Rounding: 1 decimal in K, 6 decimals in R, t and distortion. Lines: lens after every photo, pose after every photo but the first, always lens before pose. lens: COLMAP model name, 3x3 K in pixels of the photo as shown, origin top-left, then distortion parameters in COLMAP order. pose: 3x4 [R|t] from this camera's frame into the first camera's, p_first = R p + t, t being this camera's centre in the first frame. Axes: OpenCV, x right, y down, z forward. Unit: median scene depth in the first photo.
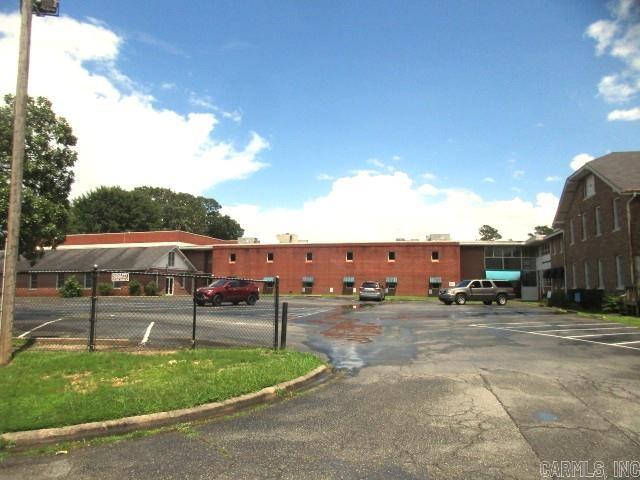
lens RADIAL K [[473.2, 0, 320.0], [0, 473.2, 223.6], [0, 0, 1]] dist [-0.001367, -0.002451]
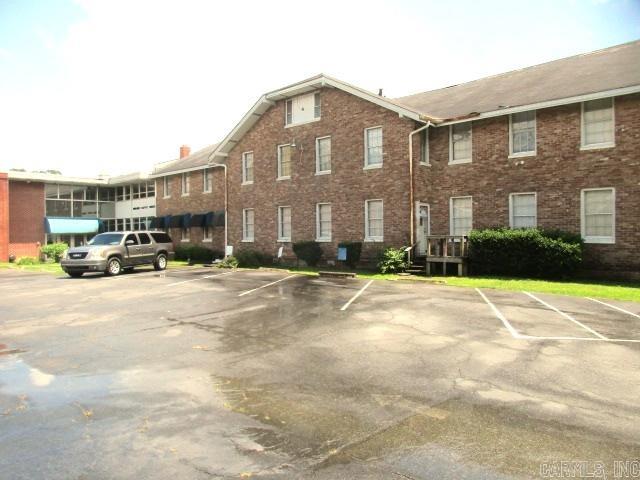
lens RADIAL K [[473.2, 0, 320.0], [0, 473.2, 223.6], [0, 0, 1]] dist [-0.001367, -0.002451]
pose [[0.493037, -0.003065, 0.870003, -0.082844], [-0.090715, 0.994362, 0.054912, 0.051694], [-0.865266, -0.105996, 0.489980, 0.486231]]
